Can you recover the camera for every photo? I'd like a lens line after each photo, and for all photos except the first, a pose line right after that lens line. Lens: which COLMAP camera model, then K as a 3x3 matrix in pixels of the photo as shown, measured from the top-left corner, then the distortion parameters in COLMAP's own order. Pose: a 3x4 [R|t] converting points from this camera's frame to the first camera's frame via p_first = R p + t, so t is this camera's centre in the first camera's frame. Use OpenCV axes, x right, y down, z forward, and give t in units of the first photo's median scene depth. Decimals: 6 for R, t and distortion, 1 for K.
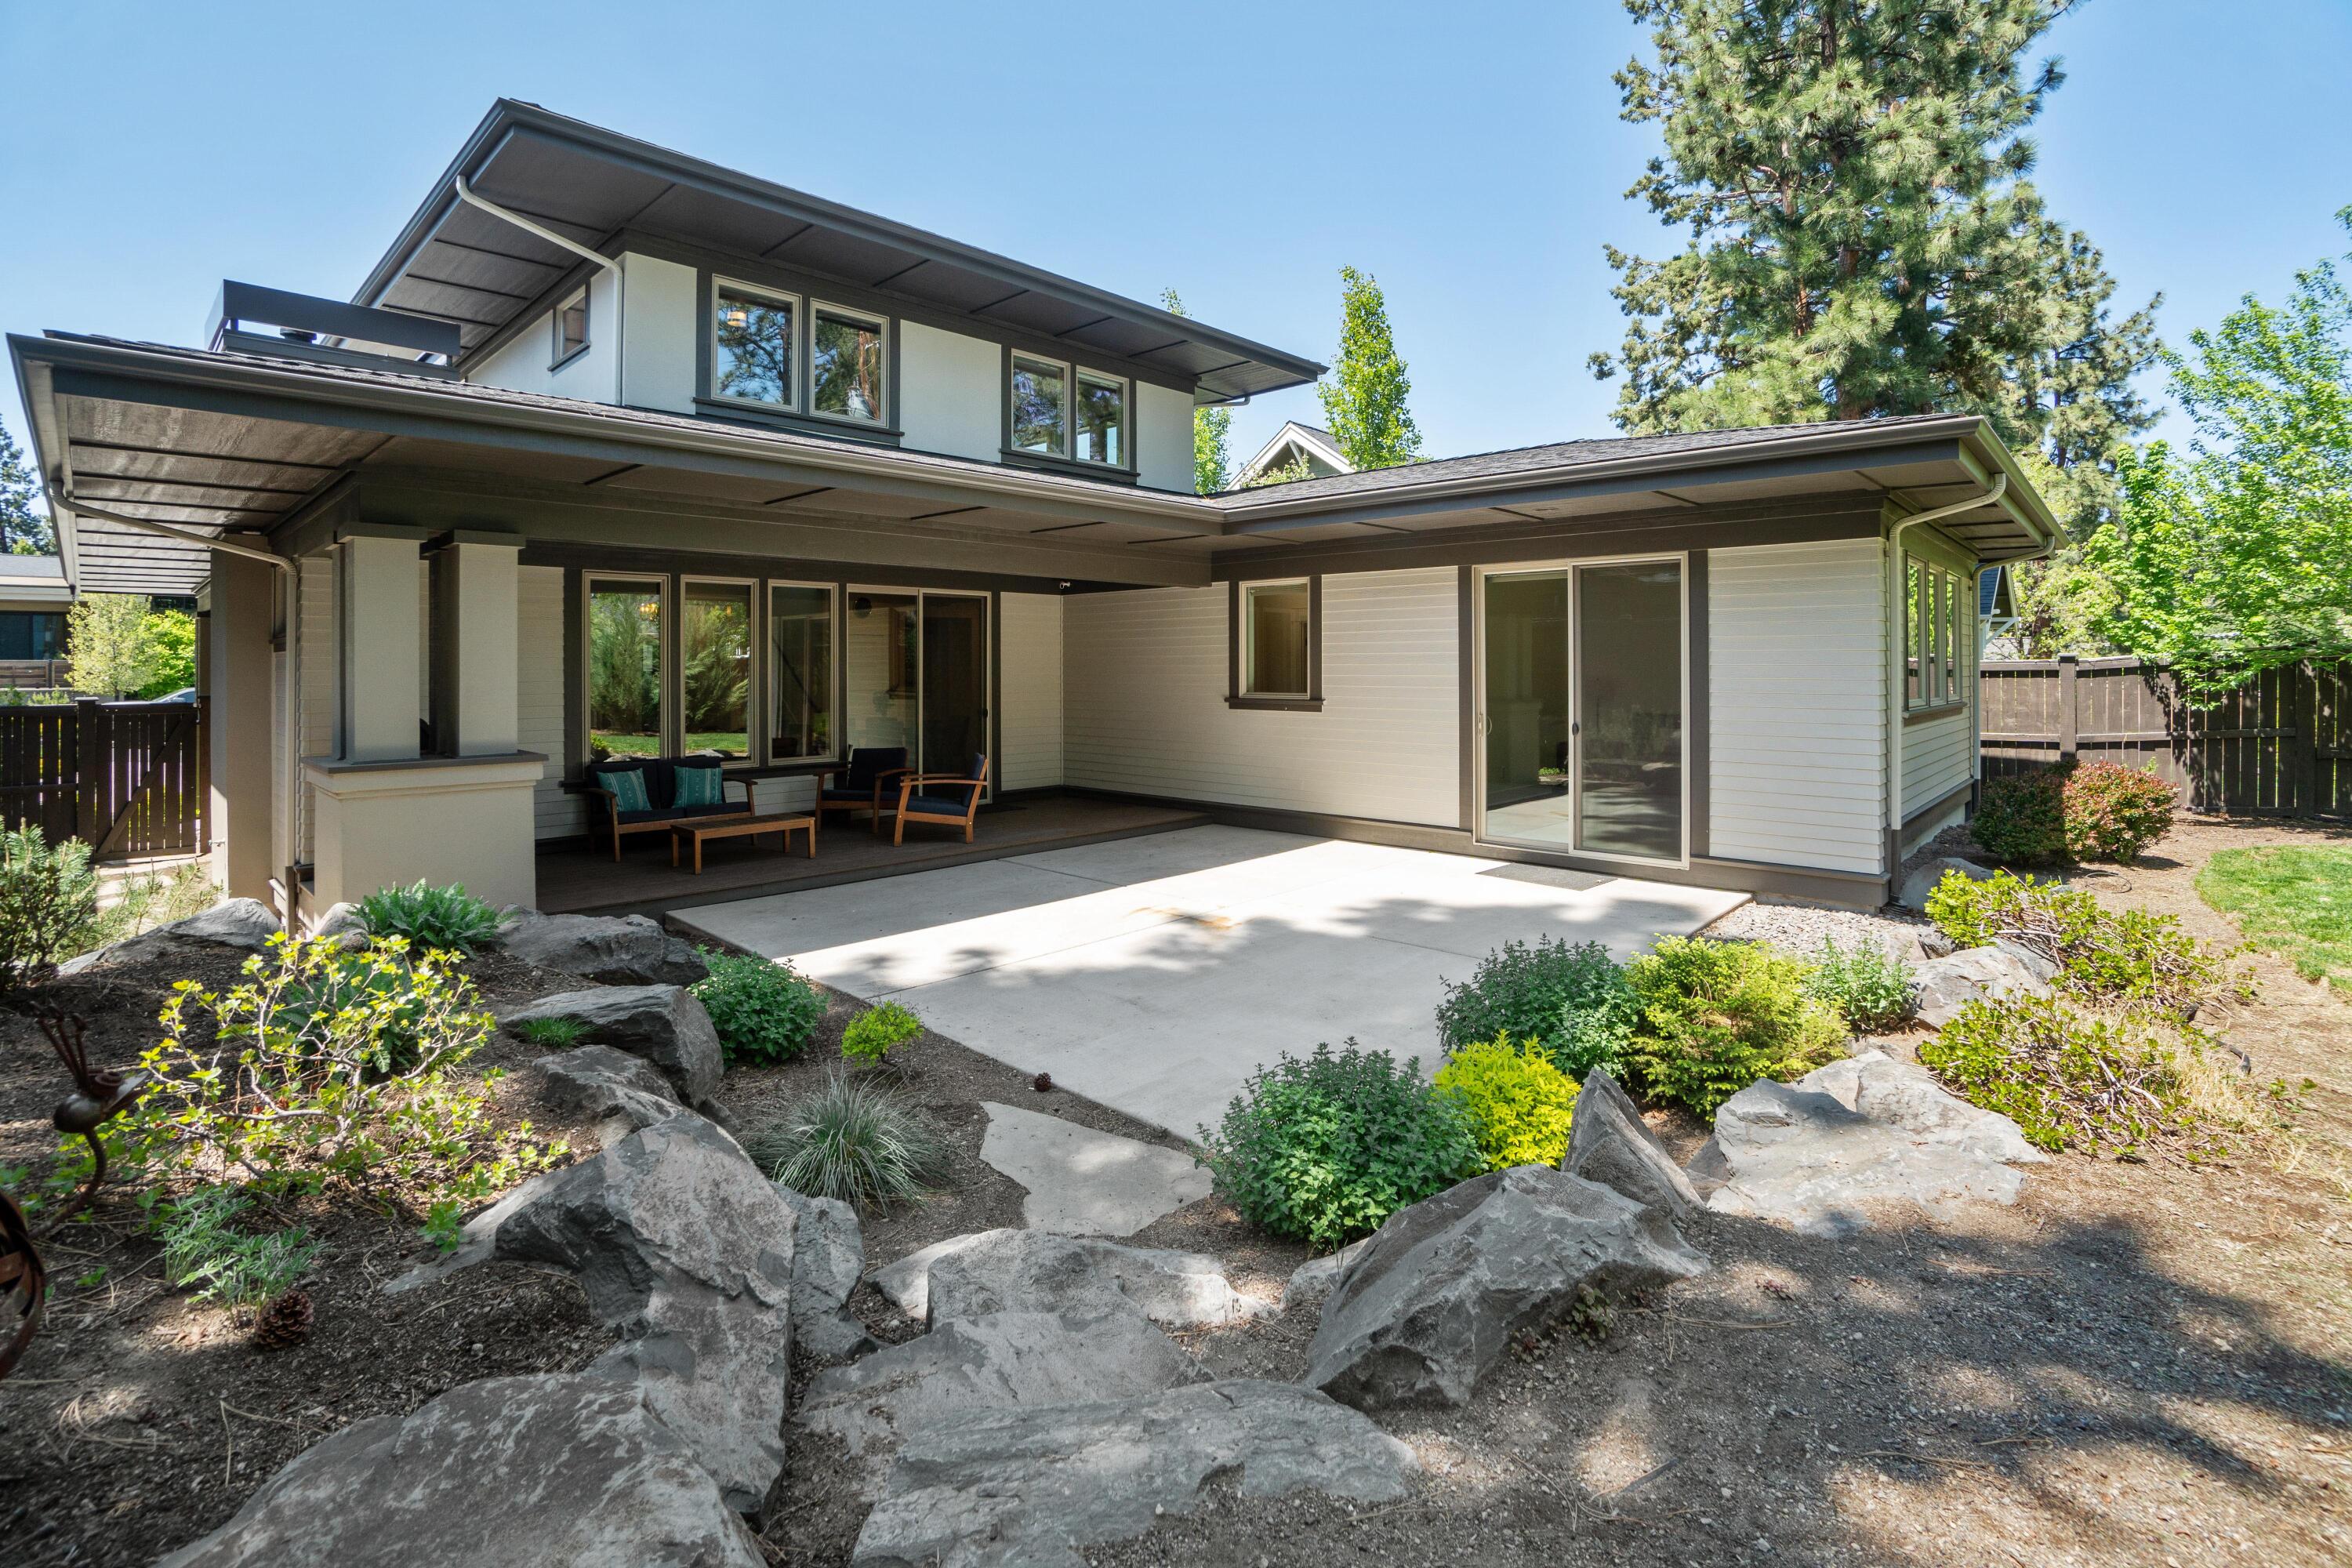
lens RADIAL K [[1068.7, 0, 1170.7], [0, 1068.7, 645.7], [0, 0, 1]] dist [-0.025130, 0.000714]
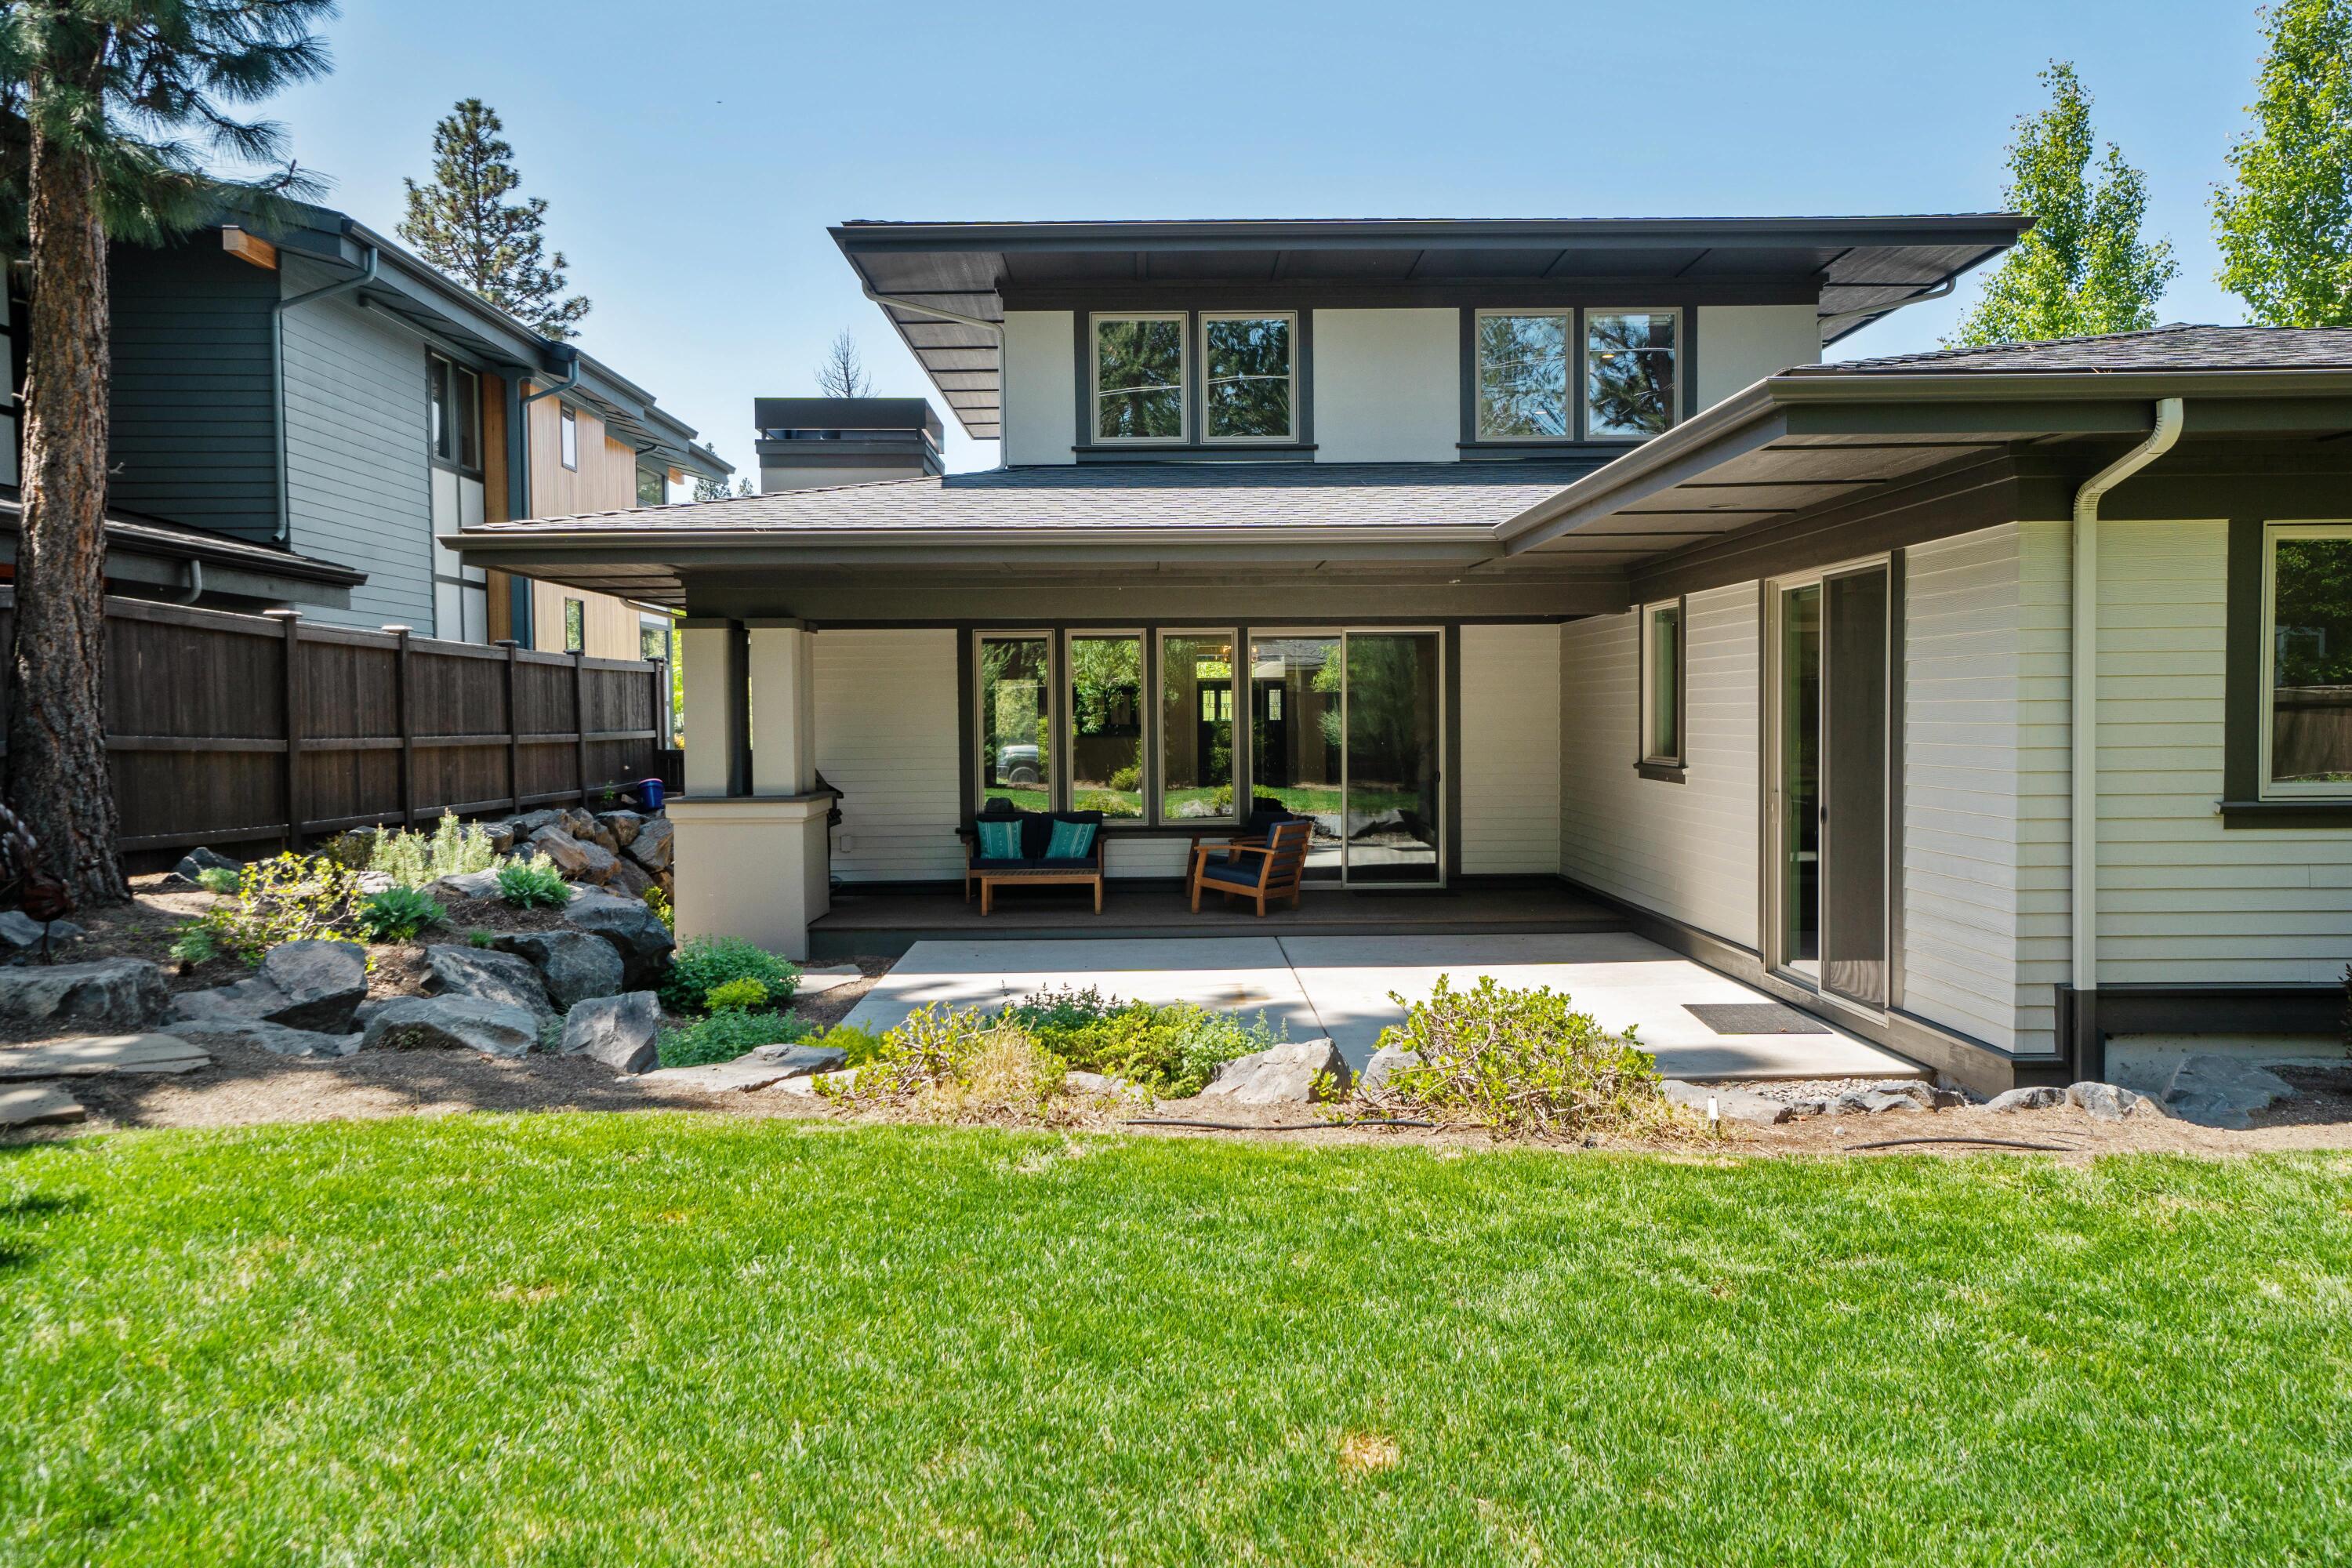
lens RADIAL K [[1774.6, 0, 1176.0], [0, 1774.6, 784.0], [0, 0, 1]] dist [0.010781, 0.004234]
pose [[0.684951, 0.026118, -0.728121, 0.732716], [0.020561, 0.998266, 0.055150, -0.010283], [0.728299, -0.052746, 0.683226, -0.066136]]
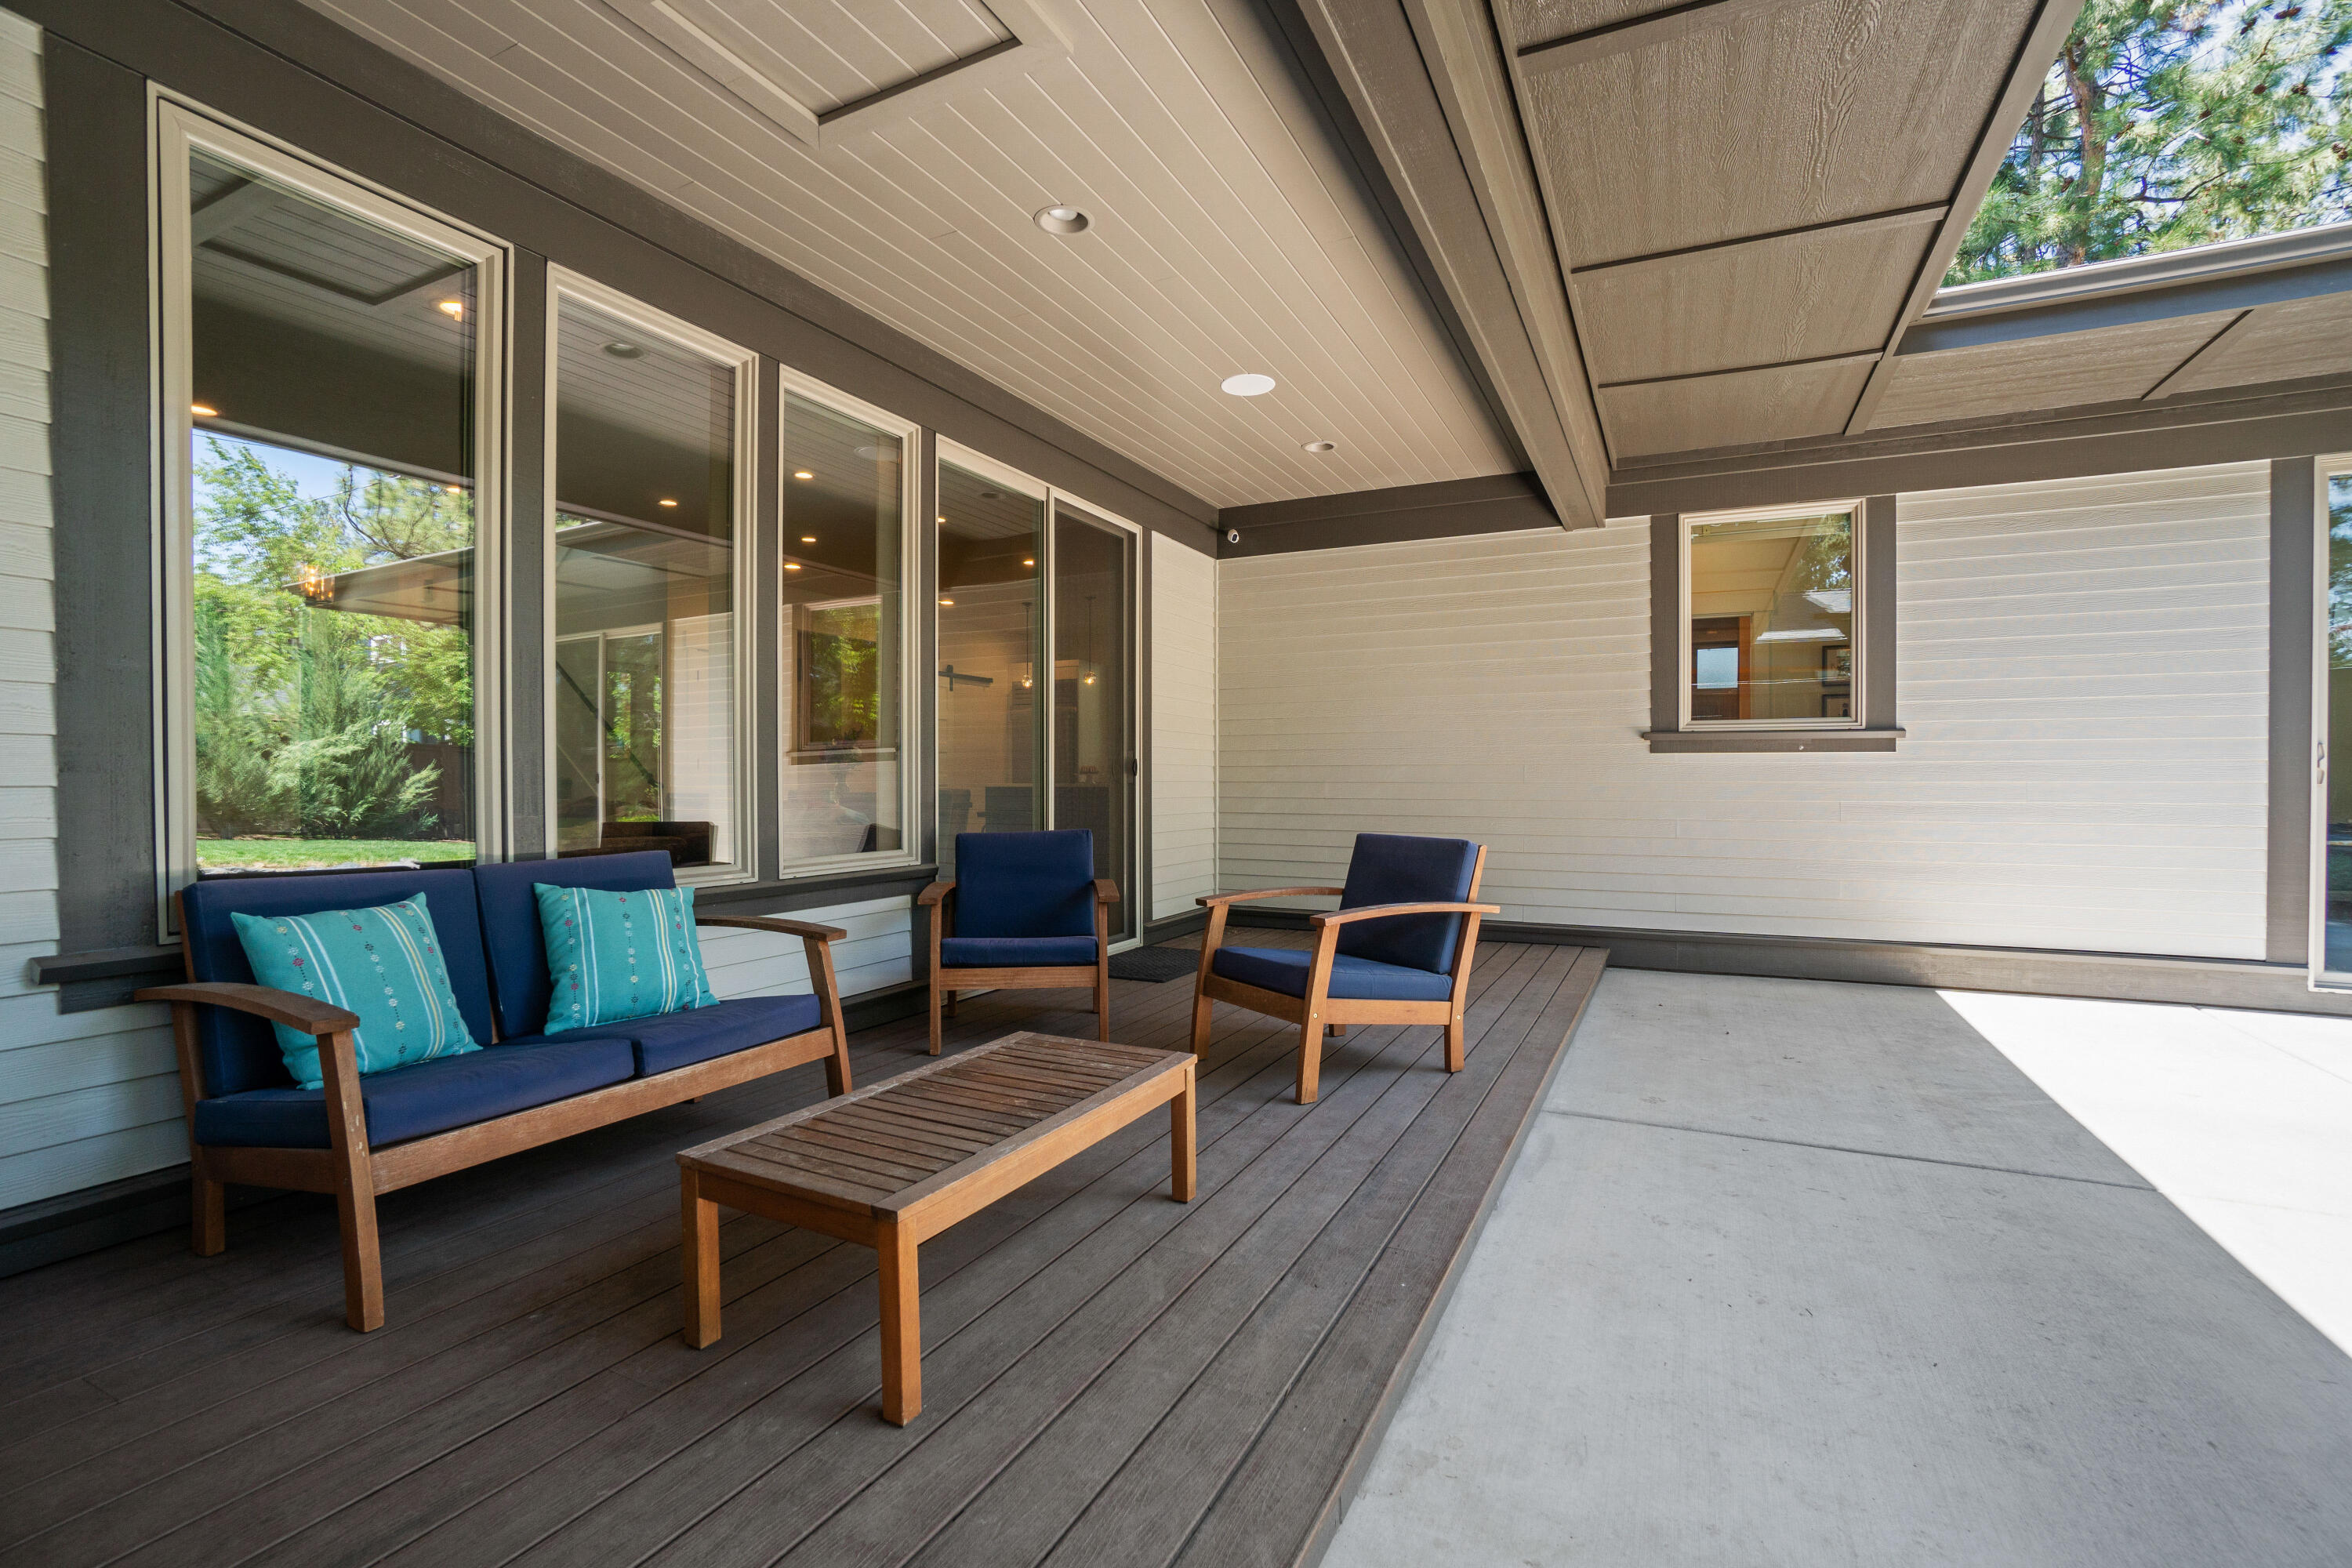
lens RADIAL K [[1028.3, 0, 1176.0], [0, 1028.3, 784.0], [0, 0, 1]] dist [-0.010759, 0.000980]
pose [[0.957089, 0.001938, 0.289788, -0.325071], [-0.007510, 0.999808, 0.018117, 0.067156], [-0.289697, -0.019516, 0.956919, 0.579744]]
